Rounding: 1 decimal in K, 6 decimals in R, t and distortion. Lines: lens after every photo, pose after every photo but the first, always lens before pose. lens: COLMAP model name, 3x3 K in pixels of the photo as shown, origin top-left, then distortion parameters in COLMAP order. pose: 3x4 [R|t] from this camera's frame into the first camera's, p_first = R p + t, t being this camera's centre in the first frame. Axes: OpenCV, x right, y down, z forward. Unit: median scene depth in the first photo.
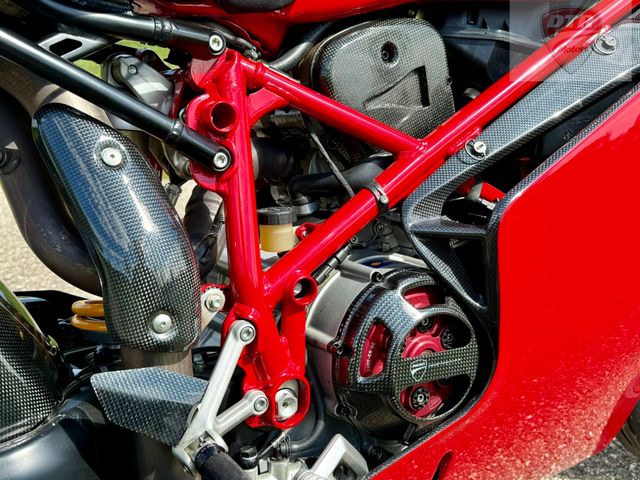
lens RADIAL K [[695.0, 0, 328.3], [0, 695.0, 239.6], [0, 0, 1]] dist [0.168188, -0.325722]
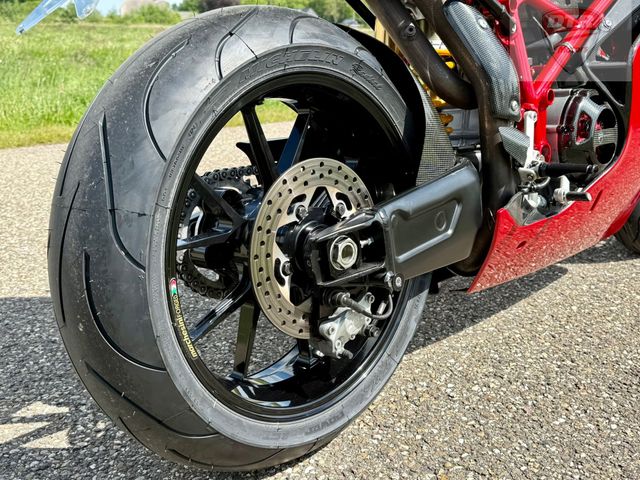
lens RADIAL K [[695.0, 0, 328.3], [0, 695.0, 239.6], [0, 0, 1]] dist [0.168188, -0.325722]
pose [[0.969626, -0.106166, 0.220351, -1.039299], [0.099008, 0.994144, 0.043309, 0.301916], [-0.223658, -0.020177, 0.974459, -0.726041]]
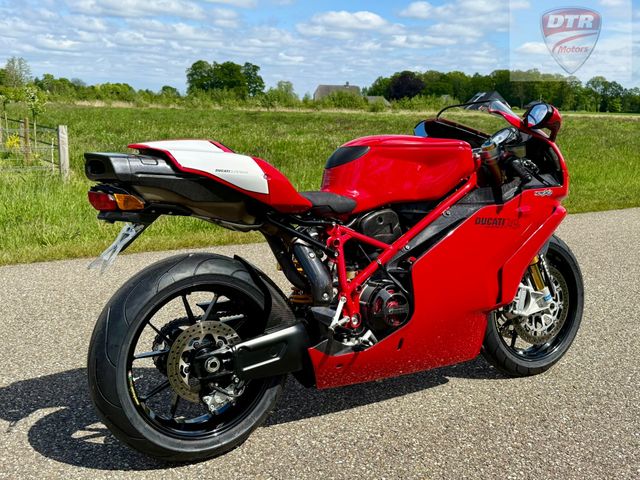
lens RADIAL K [[695.0, 0, 328.3], [0, 695.0, 239.6], [0, 0, 1]] dist [0.168188, -0.325722]
pose [[0.999418, -0.030046, -0.016134, -0.121640], [0.028659, 0.996364, -0.080228, 0.099507], [0.018486, 0.079719, 0.996646, -2.542300]]
